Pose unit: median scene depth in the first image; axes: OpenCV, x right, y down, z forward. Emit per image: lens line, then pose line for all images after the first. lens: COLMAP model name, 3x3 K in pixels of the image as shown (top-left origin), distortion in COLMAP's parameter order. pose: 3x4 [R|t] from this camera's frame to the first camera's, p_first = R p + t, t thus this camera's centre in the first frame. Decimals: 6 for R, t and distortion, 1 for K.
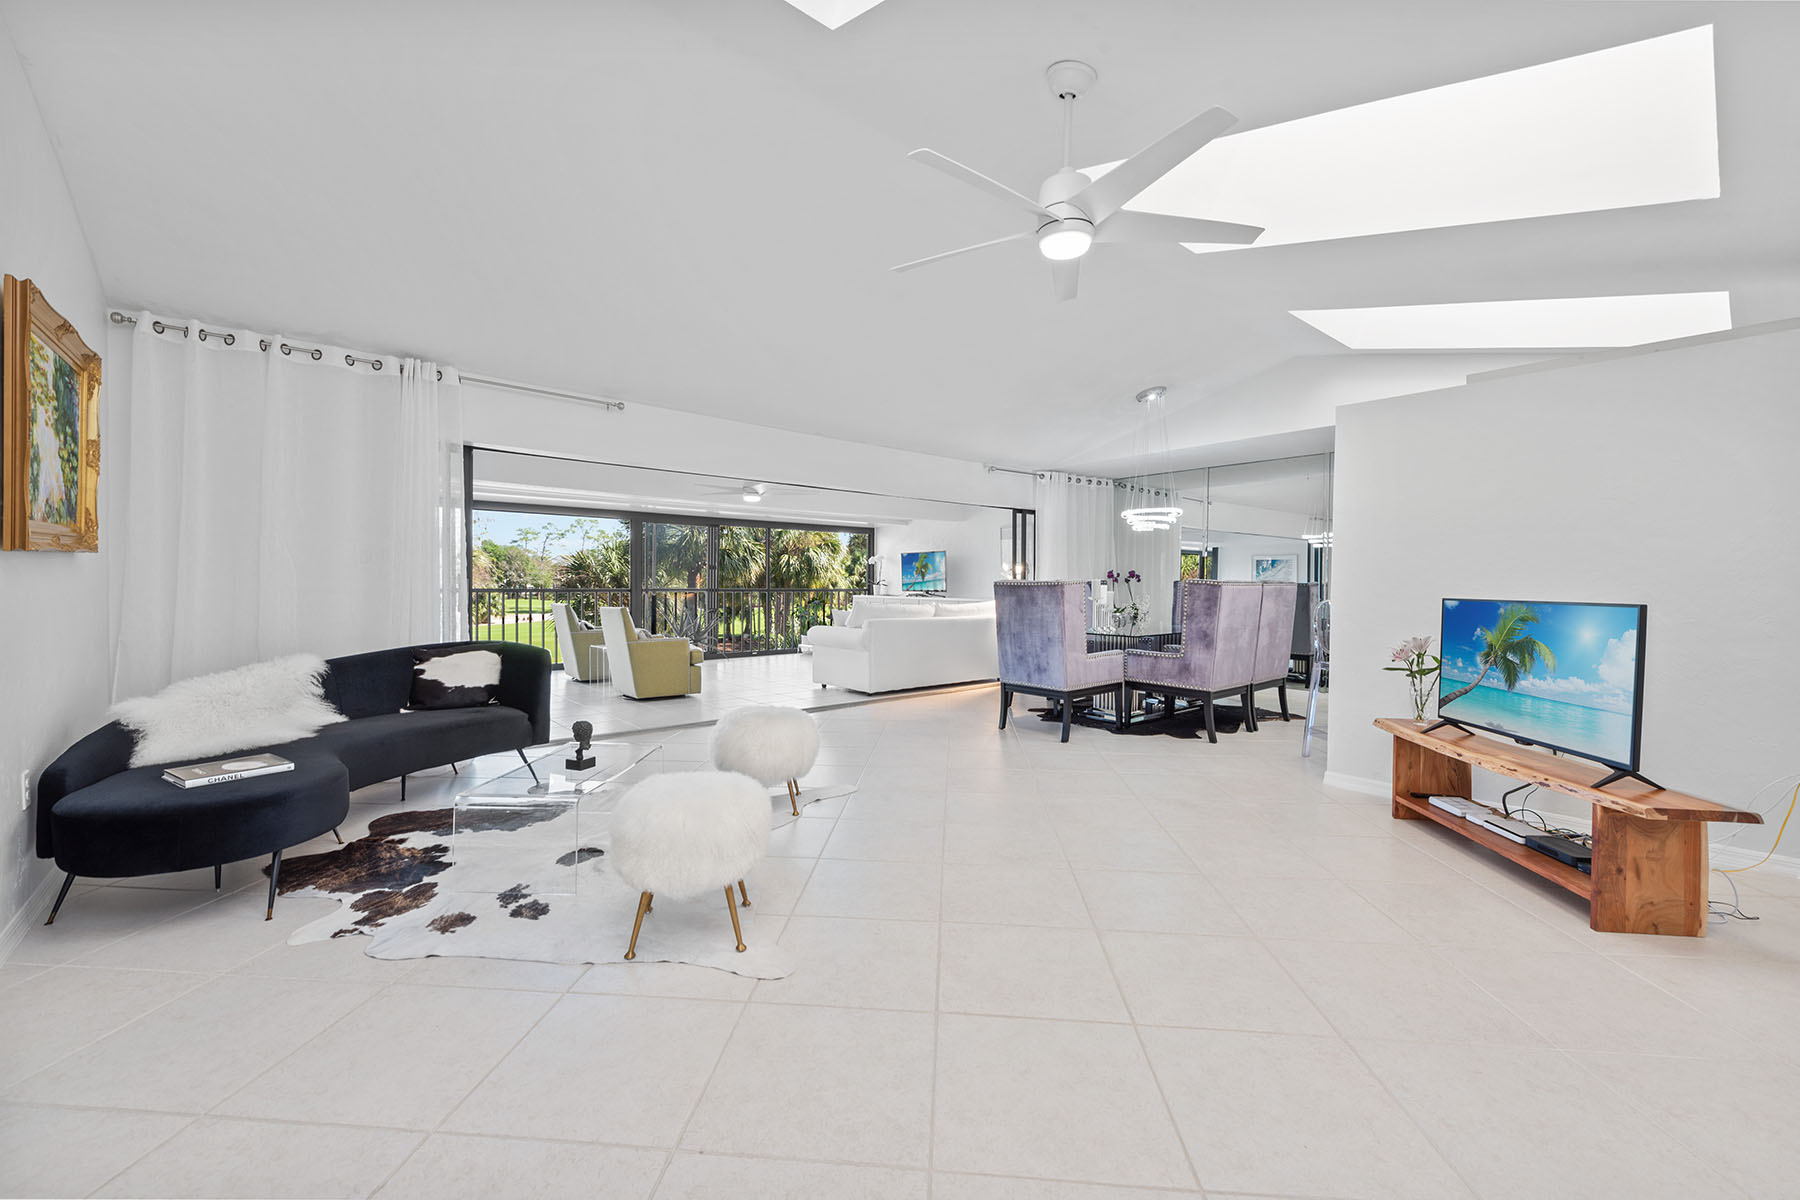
lens RADIAL K [[722.4, 0, 903.0], [0, 722.4, 590.1], [0, 0, 1]] dist [0.000561, 0.000026]
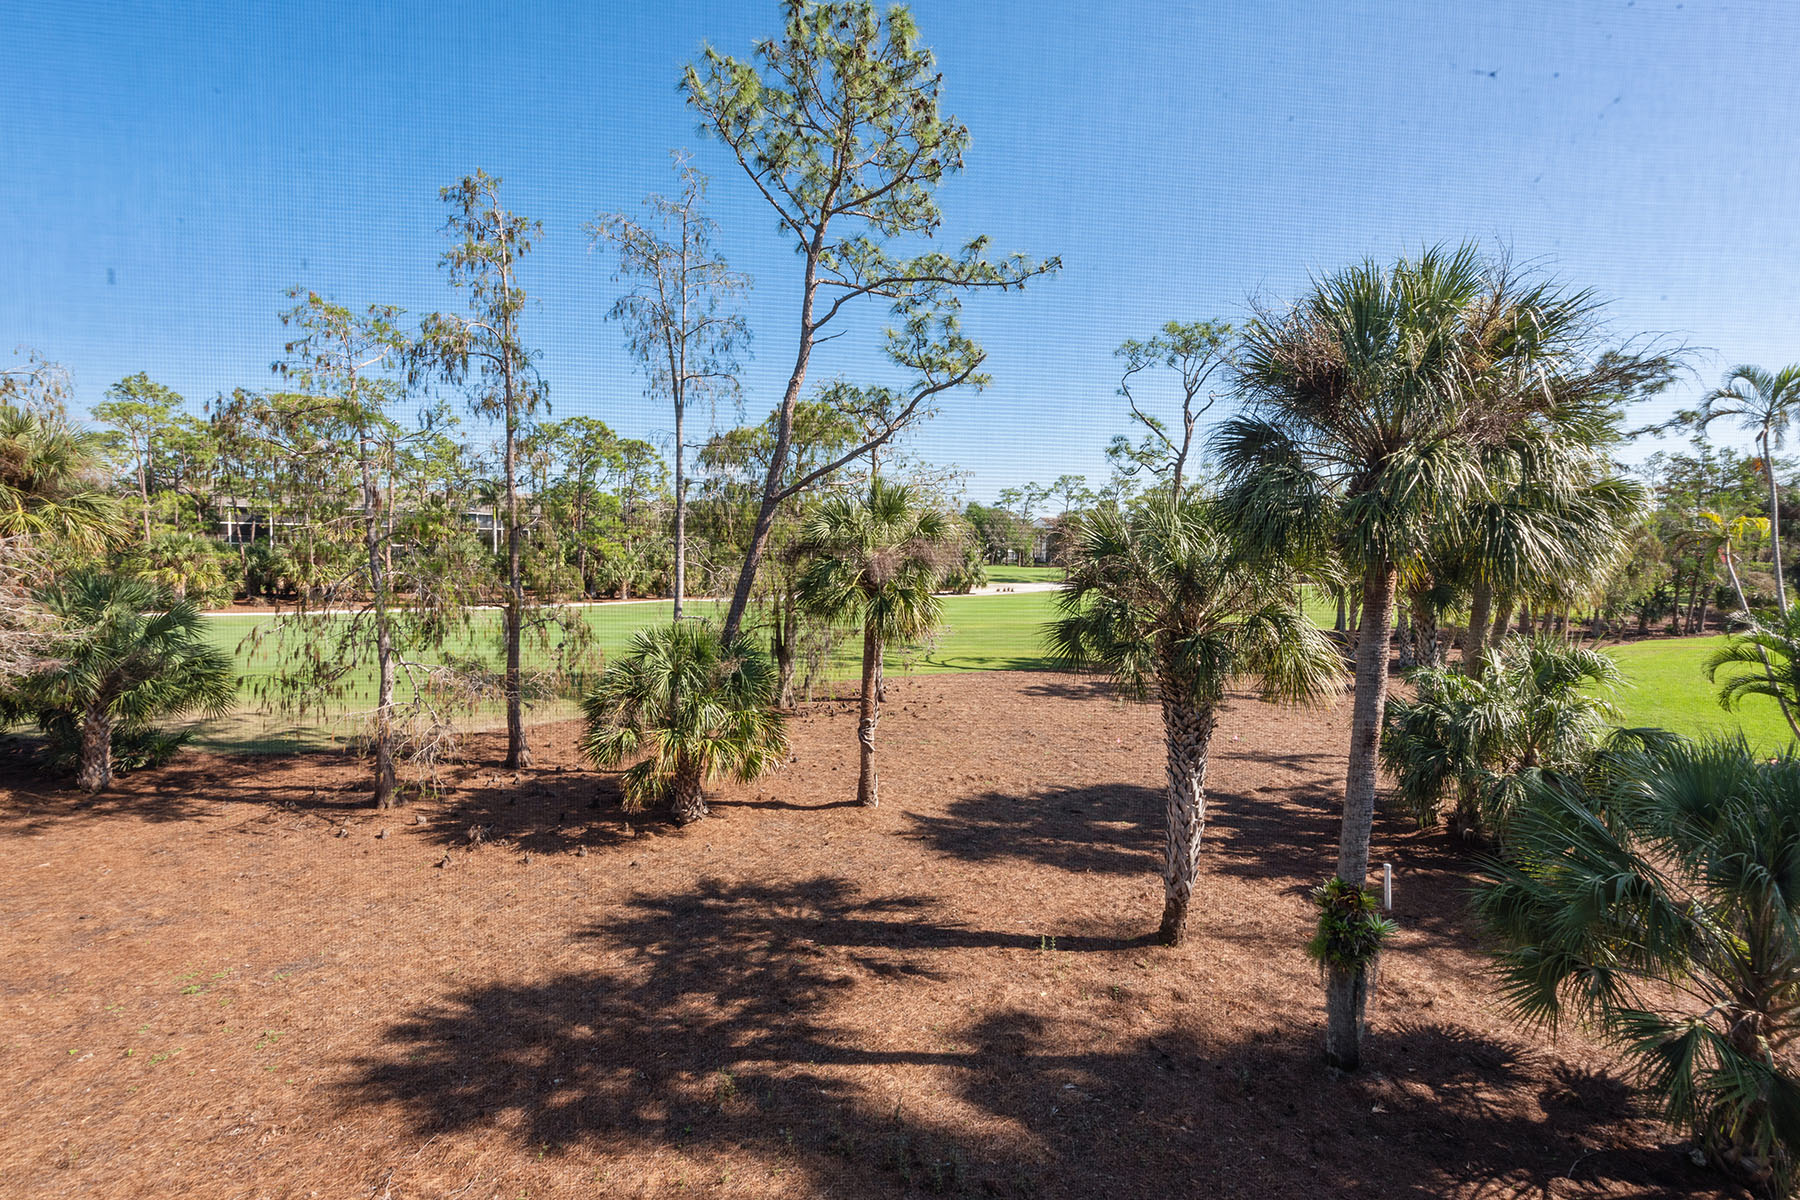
lens RADIAL K [[824.6, 0, 901.1], [0, 824.6, 589.3], [0, 0, 1]] dist [0.019446, -0.006881]
pose [[0.820240, 0.038535, -0.570720, -0.619555], [-0.015543, 0.998861, 0.045105, -0.069606], [0.571809, -0.028126, 0.819905, 1.174745]]
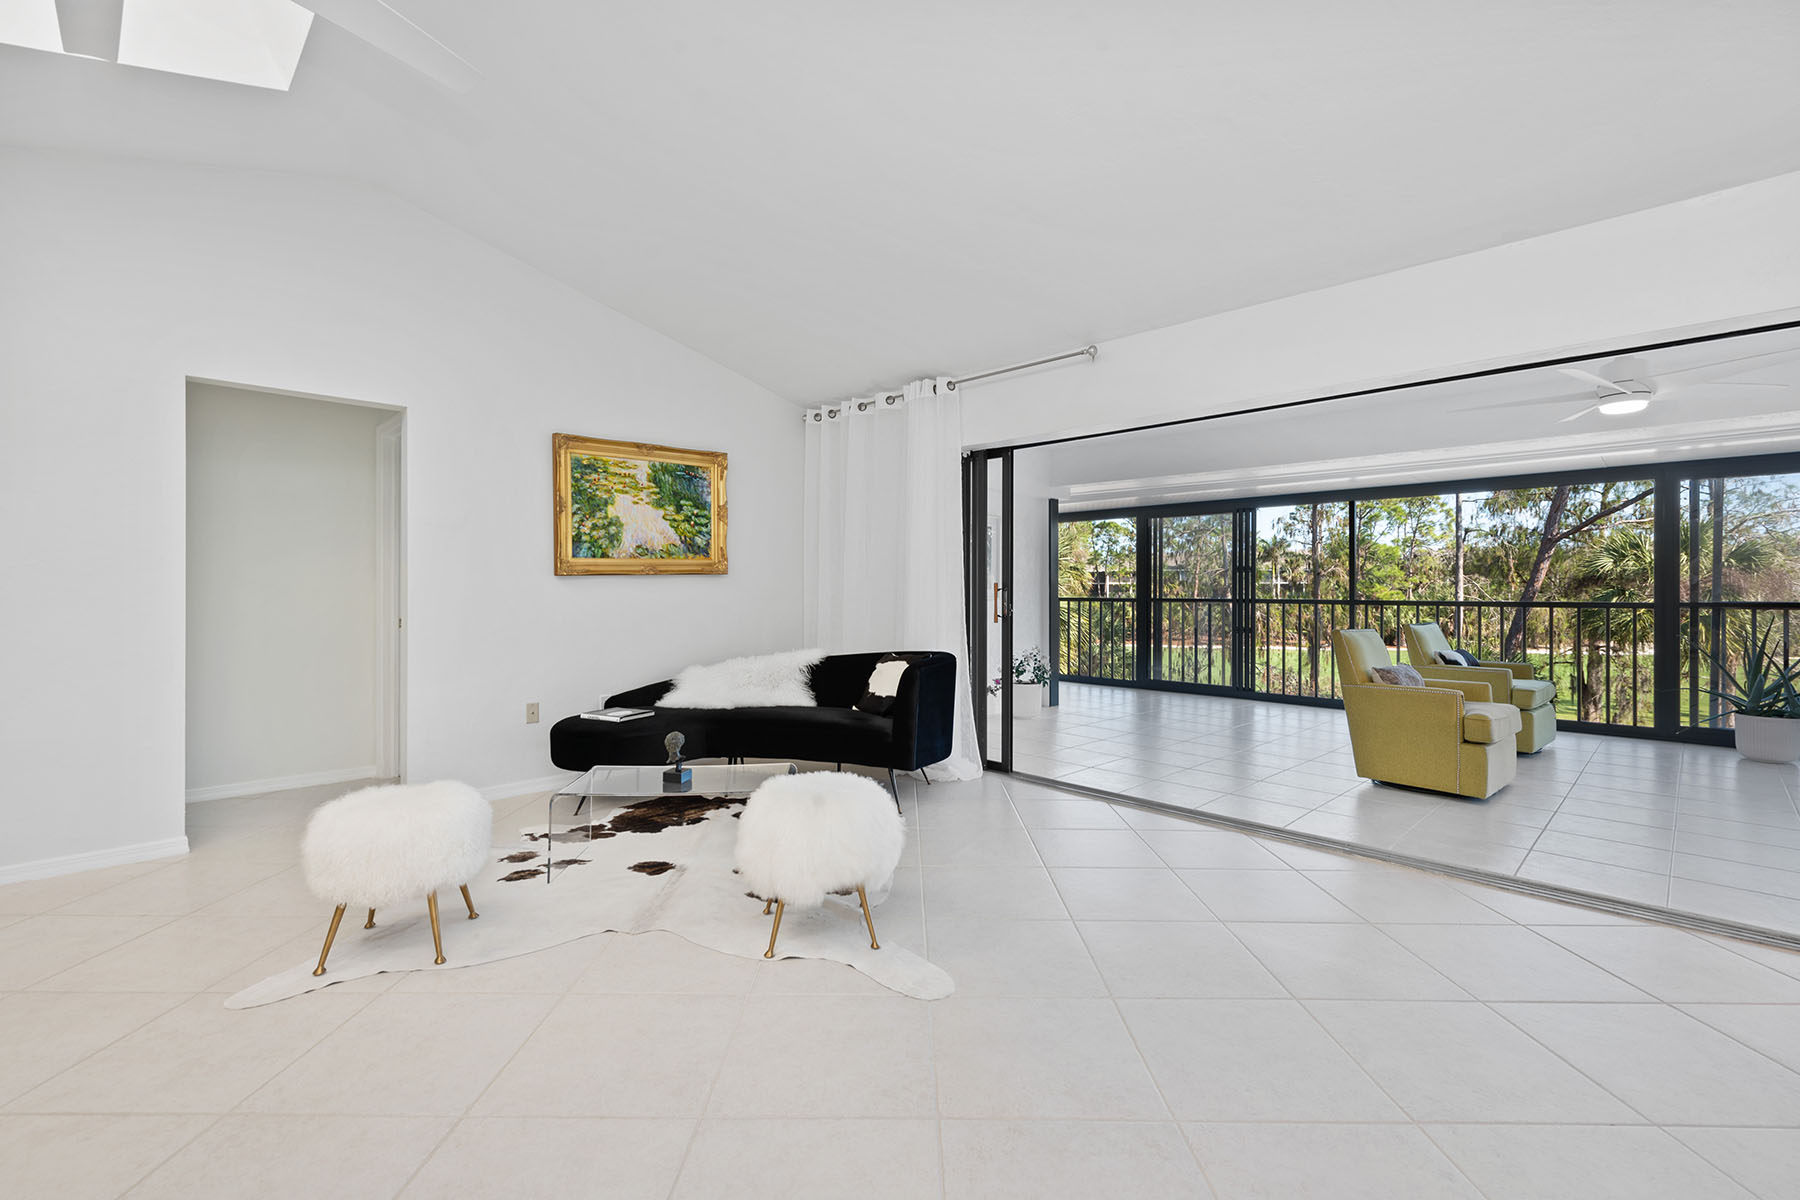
lens RADIAL K [[778.8, 0, 898.5], [0, 778.8, 592.0], [0, 0, 1]] dist [0.012754, -0.000281]
pose [[0.066099, -0.005860, -0.997796, 0.259026], [-0.007918, 0.999948, -0.006397, -0.001820], [0.997782, 0.008324, 0.066049, 0.506835]]
